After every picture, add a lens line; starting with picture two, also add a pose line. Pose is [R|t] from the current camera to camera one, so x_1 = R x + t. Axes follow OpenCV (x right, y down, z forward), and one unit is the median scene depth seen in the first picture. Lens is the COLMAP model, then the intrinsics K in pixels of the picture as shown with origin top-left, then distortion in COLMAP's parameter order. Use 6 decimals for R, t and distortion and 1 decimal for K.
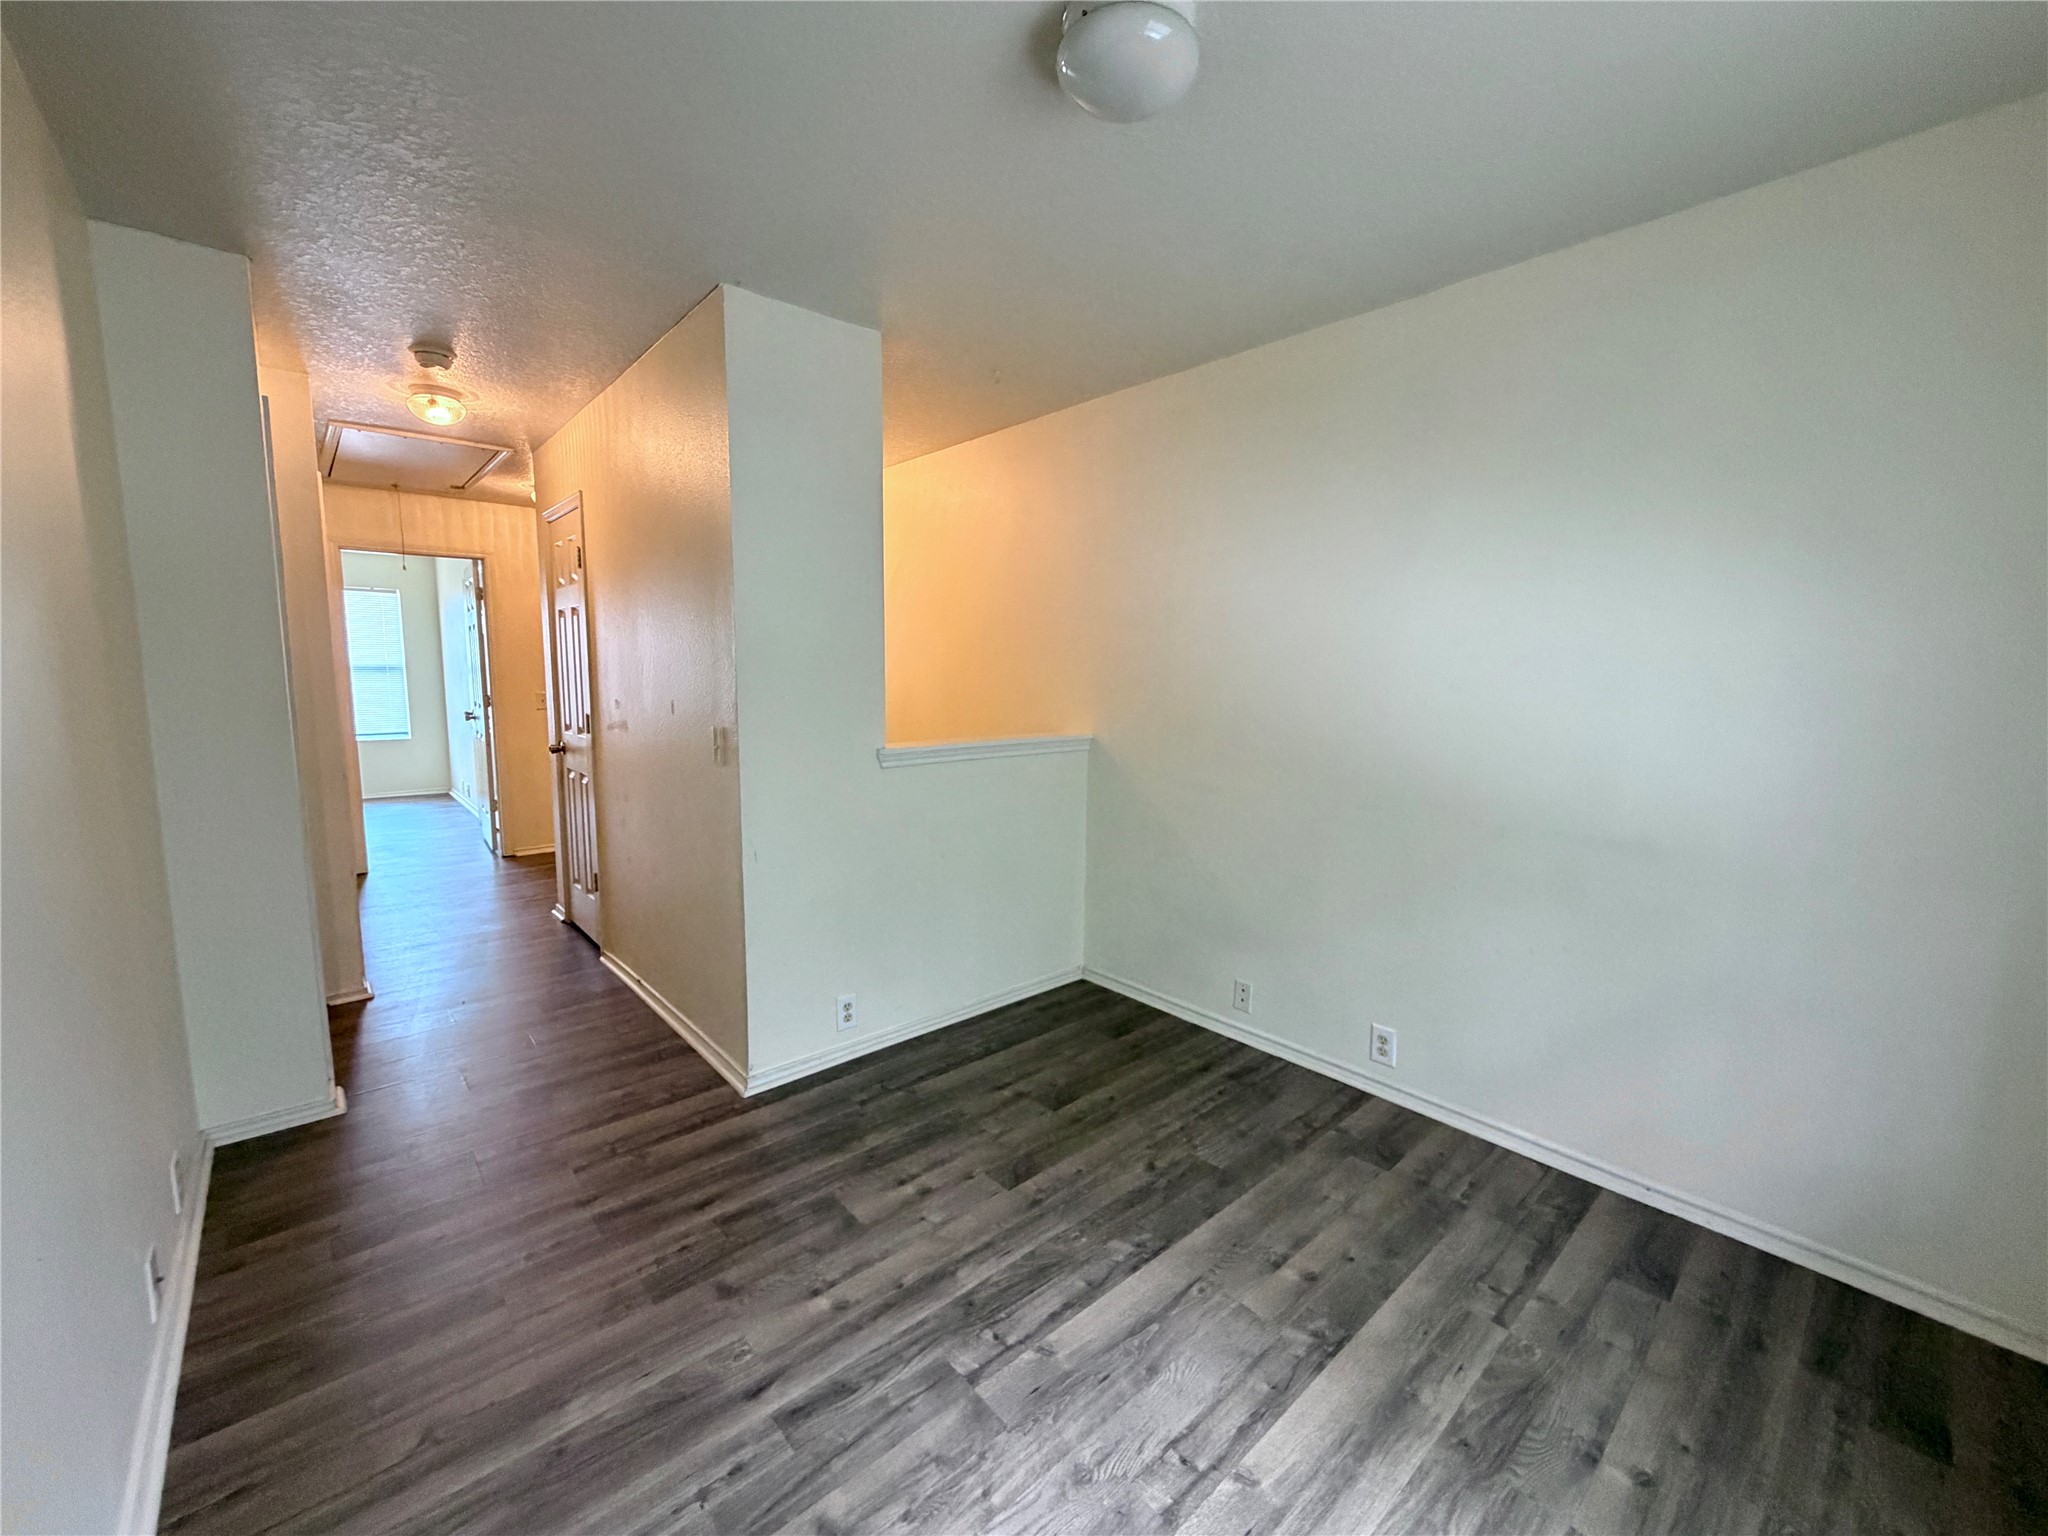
lens RADIAL K [[813.3, 0, 1018.8], [0, 813.3, 764.0], [0, 0, 1]] dist [-0.001792, -0.000301]
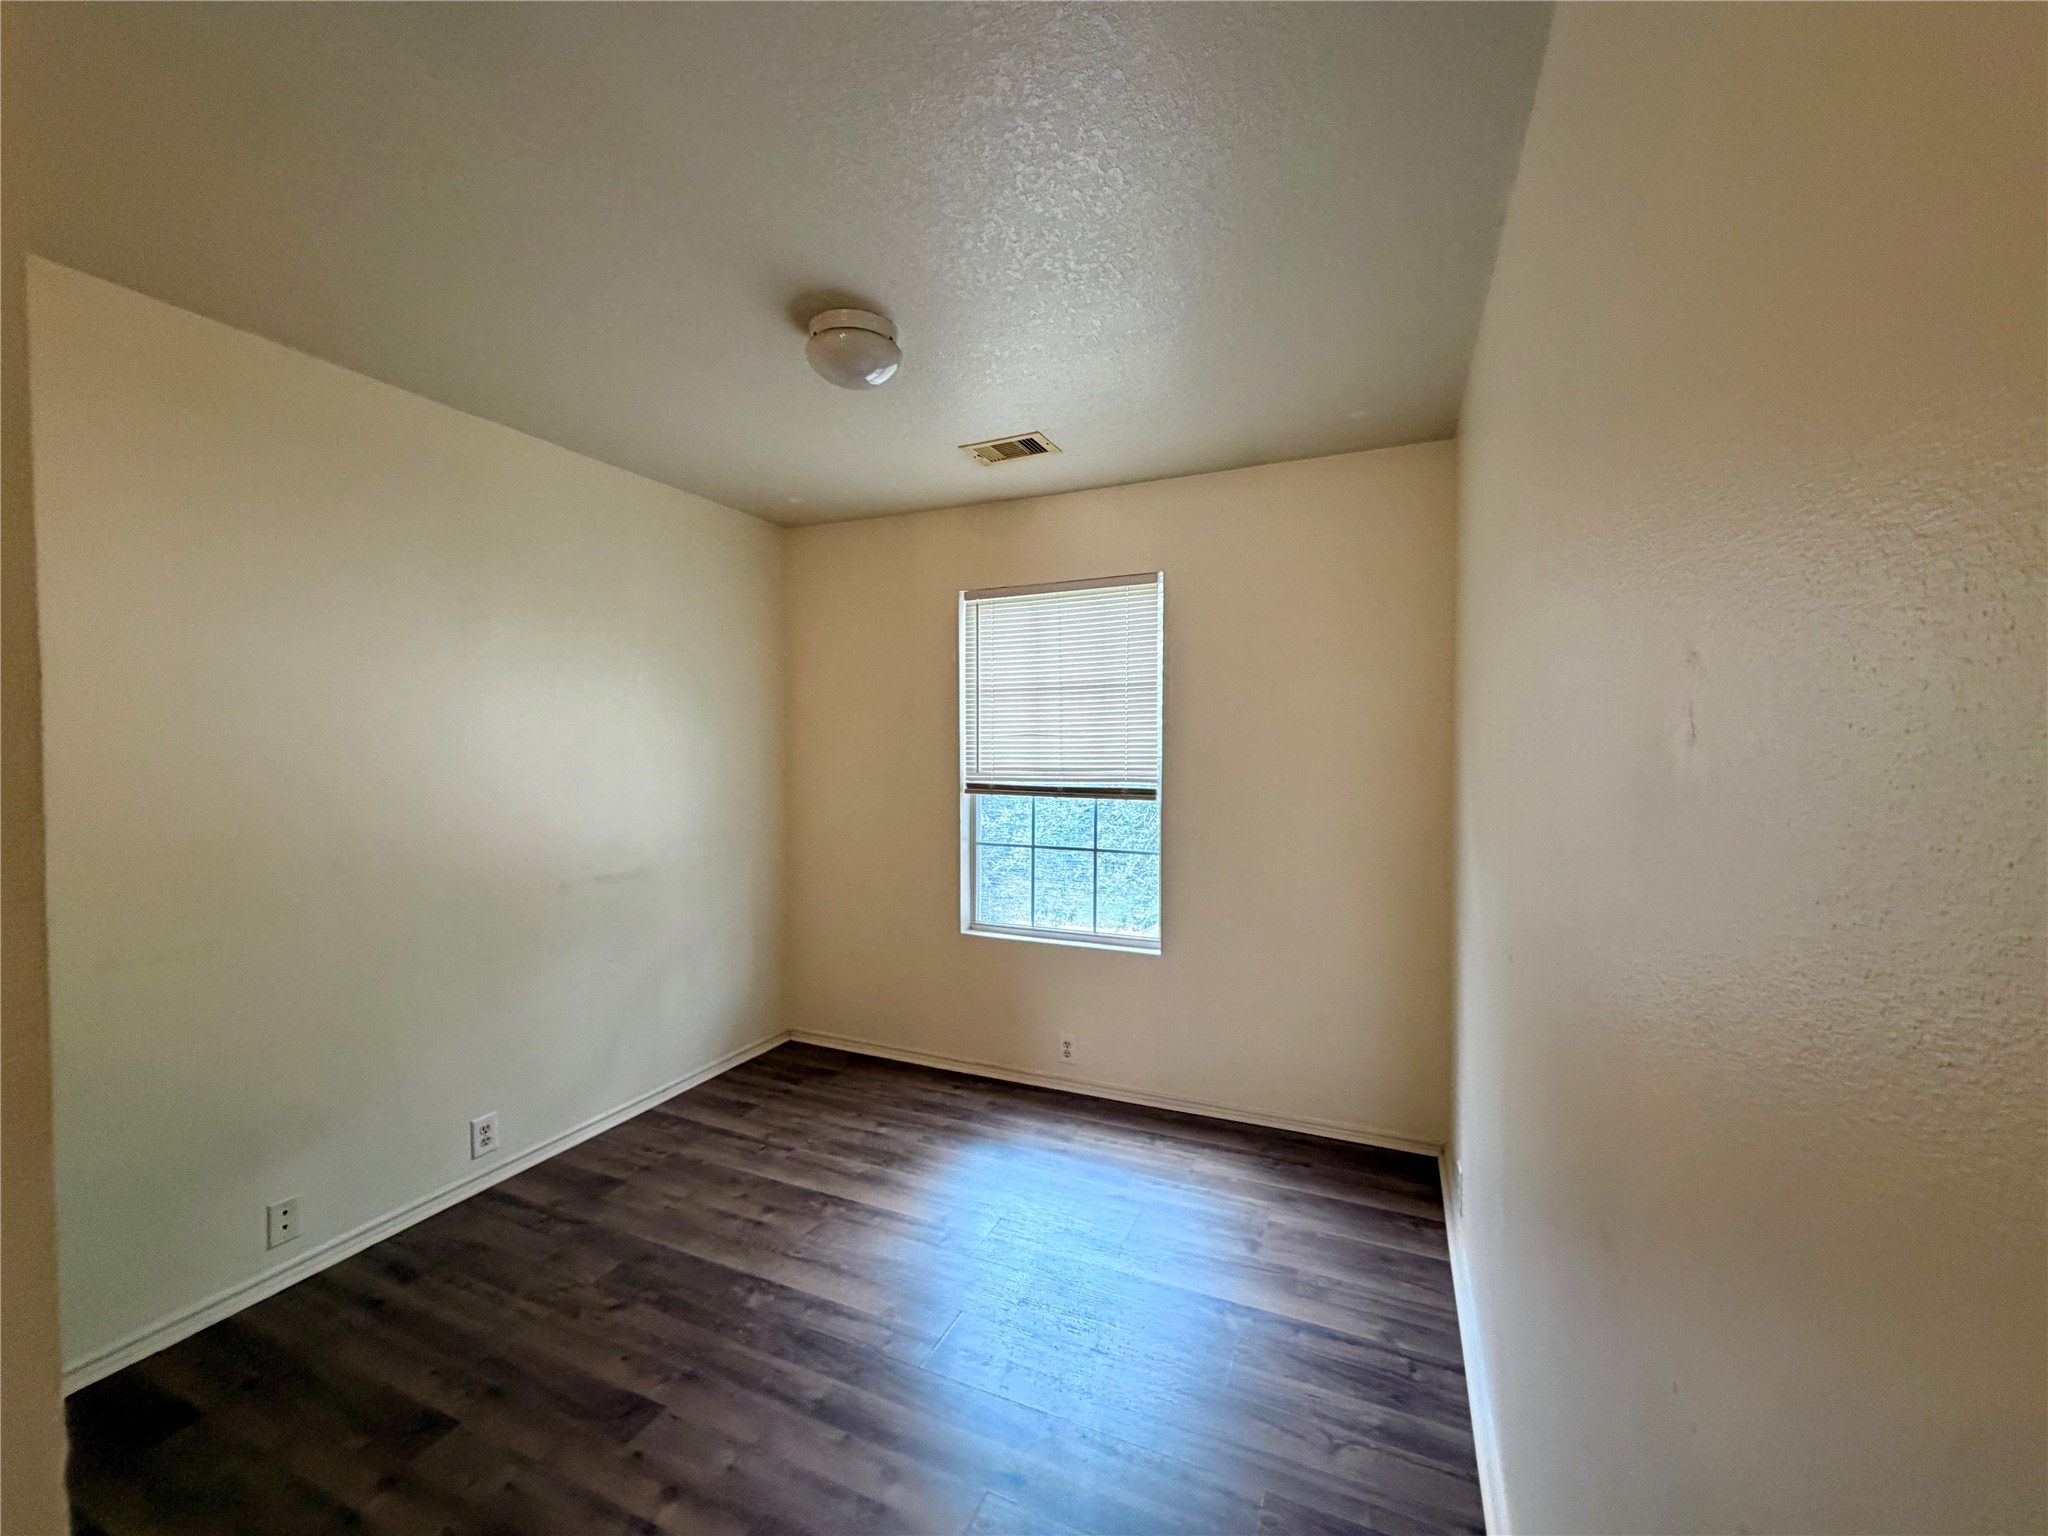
lens RADIAL K [[813.3, 0, 1018.8], [0, 813.3, 764.0], [0, 0, 1]] dist [-0.001792, -0.000301]
pose [[-0.408074, -0.037454, 0.912180, -0.909215], [0.093961, 0.992129, 0.082771, -0.164152], [-0.908101, 0.119486, -0.401343, 0.948383]]
